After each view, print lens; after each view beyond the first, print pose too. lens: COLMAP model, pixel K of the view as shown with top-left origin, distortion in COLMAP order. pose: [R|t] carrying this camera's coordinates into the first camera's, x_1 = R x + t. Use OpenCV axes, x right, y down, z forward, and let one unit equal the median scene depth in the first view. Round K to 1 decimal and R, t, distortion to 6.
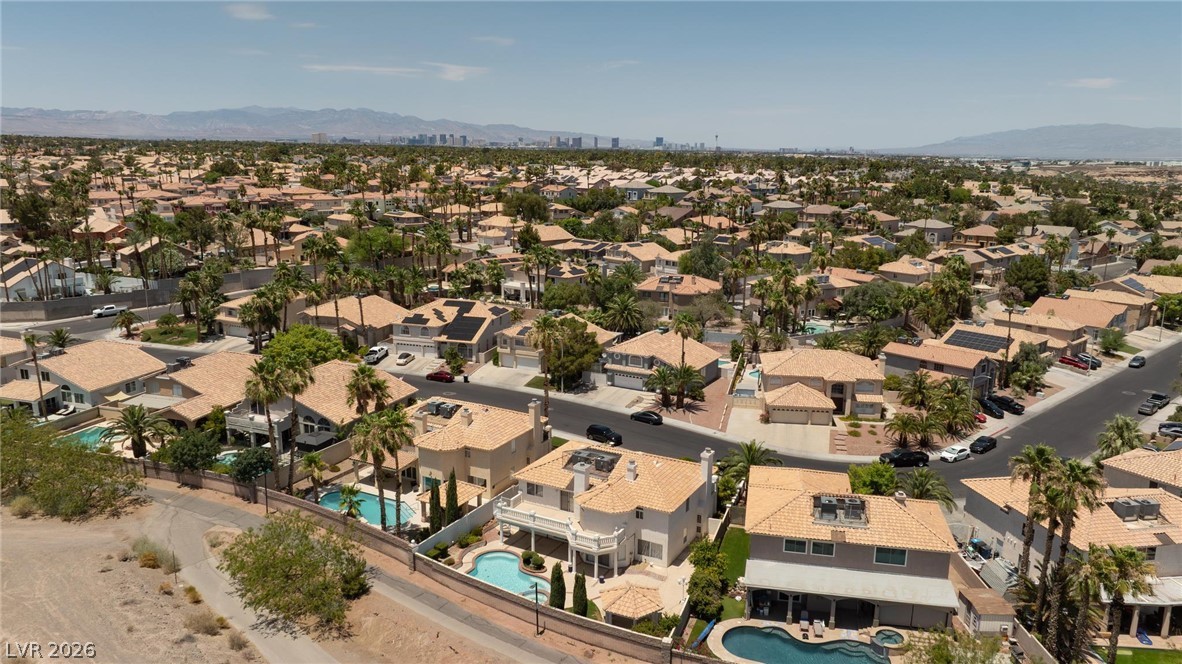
lens RADIAL K [[845.6, 0, 597.3], [0, 845.6, 332.6], [0, 0, 1]] dist [-0.025558, 0.010946]
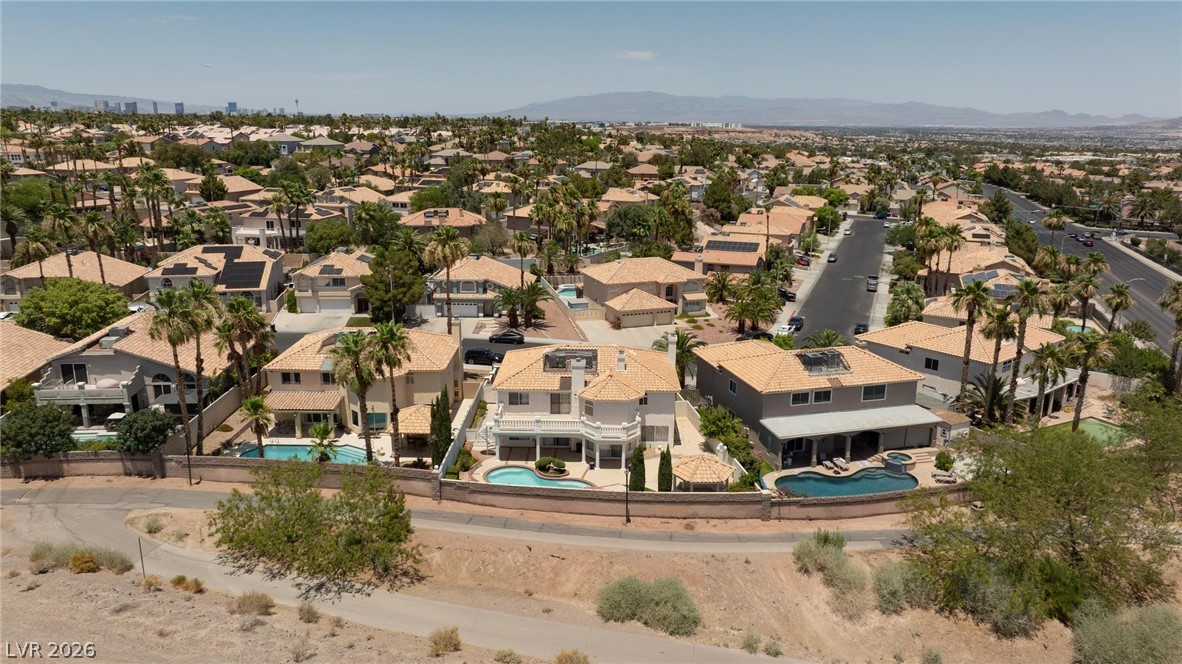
lens RADIAL K [[845.6, 0, 594.5], [0, 845.6, 334.6], [0, 0, 1]] dist [-0.025558, 0.010946]
pose [[0.881225, -0.116569, 0.458099, -0.267326], [0.100509, 0.993163, 0.059378, 0.044208], [-0.461888, -0.006283, 0.886916, 0.088154]]
